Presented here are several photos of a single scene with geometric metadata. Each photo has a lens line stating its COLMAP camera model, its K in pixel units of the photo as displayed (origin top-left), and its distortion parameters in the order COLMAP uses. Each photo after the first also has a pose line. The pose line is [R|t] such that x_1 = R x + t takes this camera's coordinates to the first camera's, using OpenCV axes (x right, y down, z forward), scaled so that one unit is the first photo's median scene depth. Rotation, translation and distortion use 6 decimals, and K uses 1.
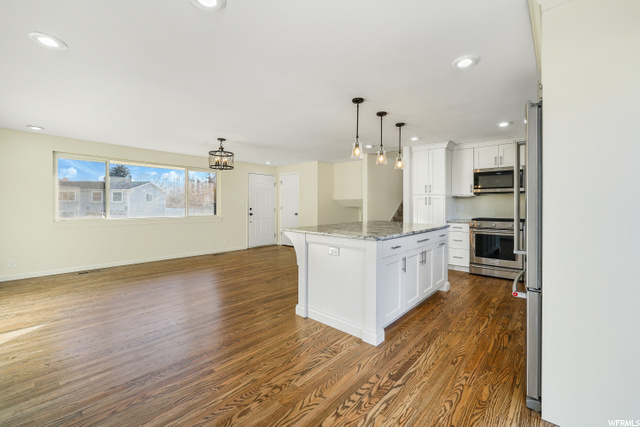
lens RADIAL K [[270.7, 0, 332.7], [0, 270.7, 210.4], [0, 0, 1]] dist [-0.011902, 0.000063]
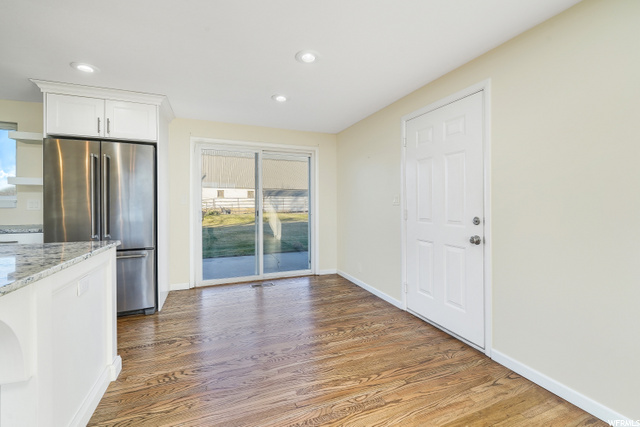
lens RADIAL K [[277.6, 0, 320.1], [0, 277.6, 203.5], [0, 0, 1]] dist [-0.000525, -0.000092]
pose [[-0.884416, -0.004195, 0.466680, -0.731424], [0.004565, 0.999834, 0.017639, -0.017425], [-0.466676, 0.017731, -0.884250, 1.381184]]
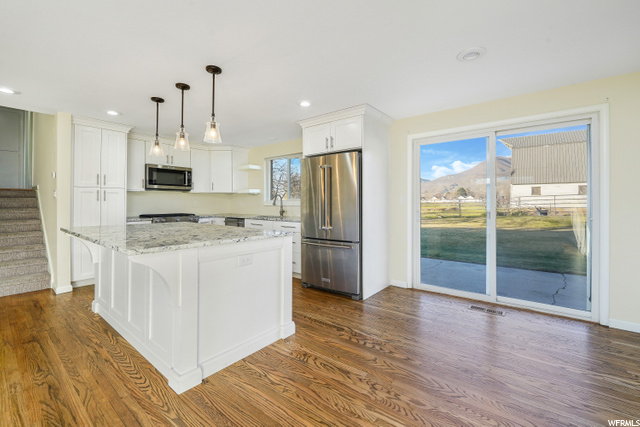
lens RADIAL K [[267.1, 0, 317.0], [0, 267.1, 201.8], [0, 0, 1]] dist [-0.013205, 0.000835]
pose [[-0.026891, 0.002698, 0.999635, -0.834022], [0.022386, 0.999747, -0.002096, -0.004824], [-0.999388, 0.022322, -0.026945, 0.879632]]
